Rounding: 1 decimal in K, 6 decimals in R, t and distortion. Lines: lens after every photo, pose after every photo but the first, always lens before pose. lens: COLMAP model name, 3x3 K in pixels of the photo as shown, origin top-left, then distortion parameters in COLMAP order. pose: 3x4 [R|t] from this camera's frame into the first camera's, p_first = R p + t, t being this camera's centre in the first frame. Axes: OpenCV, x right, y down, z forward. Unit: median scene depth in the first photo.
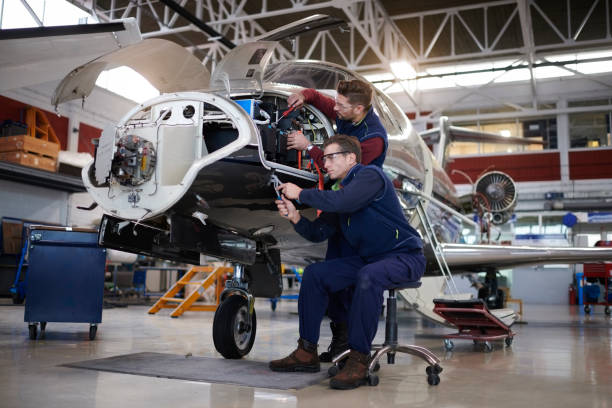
lens RADIAL K [[615.6, 0, 306.0], [0, 615.6, 204.0], [0, 0, 1]] dist [-0.078819, 0.021838]
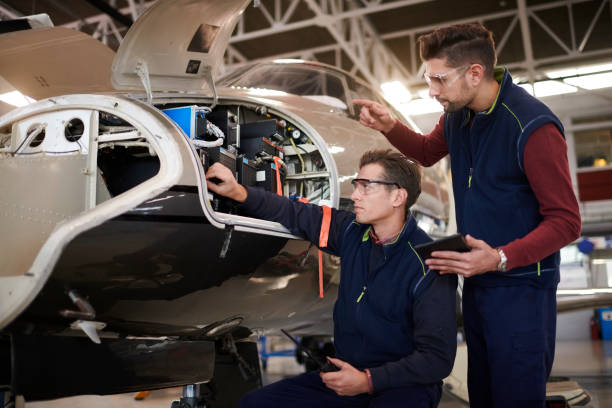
lens RADIAL K [[615.6, 0, 306.0], [0, 615.6, 204.0], [0, 0, 1]] dist [-0.078819, 0.021838]
pose [[0.998821, -0.045540, 0.016835, 0.004204], [0.046365, 0.997550, -0.052389, -0.030704], [-0.014407, 0.053108, 0.998485, 0.307656]]
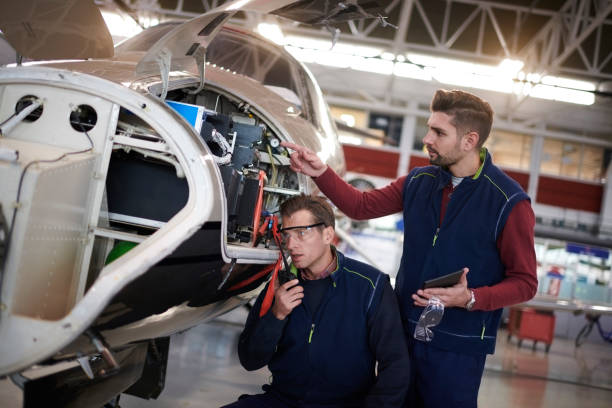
lens RADIAL K [[615.6, 0, 306.0], [0, 615.6, 204.0], [0, 0, 1]] dist [-0.078819, 0.021838]
pose [[0.935758, 0.161067, 0.313712, -0.113860], [-0.185837, 0.981281, 0.050511, -0.096191], [-0.299704, -0.105566, 0.948174, 0.336636]]
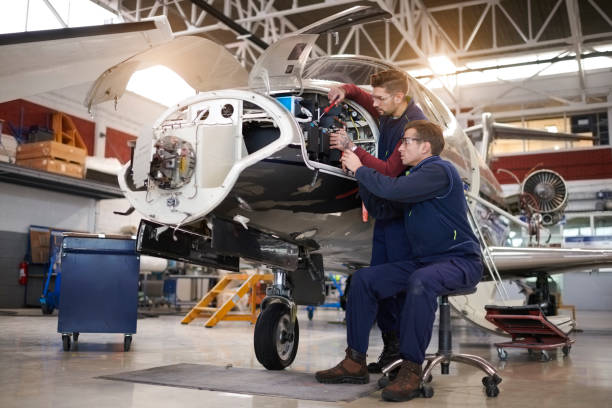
lens RADIAL K [[644.3, 0, 306.0], [0, 644.3, 204.0], [0, 0, 1]] dist [-0.080214, 0.017311]
pose [[0.998548, -0.015368, -0.051633, -0.013322], [0.015021, 0.999862, -0.007102, 0.002448], [0.051735, 0.006316, 0.998641, 0.005705]]
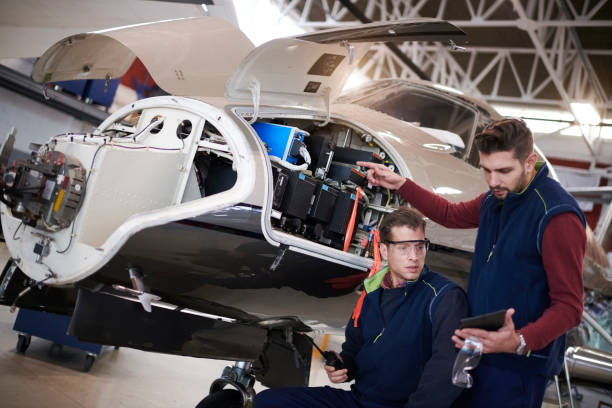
lens RADIAL K [[615.6, 0, 306.0], [0, 615.6, 204.0], [0, 0, 1]] dist [-0.078819, 0.021838]
pose [[0.943894, 0.224282, -0.242410, 0.073930], [-0.225734, 0.973937, 0.022143, -0.079585], [0.241058, 0.033820, 0.969921, 0.272314]]
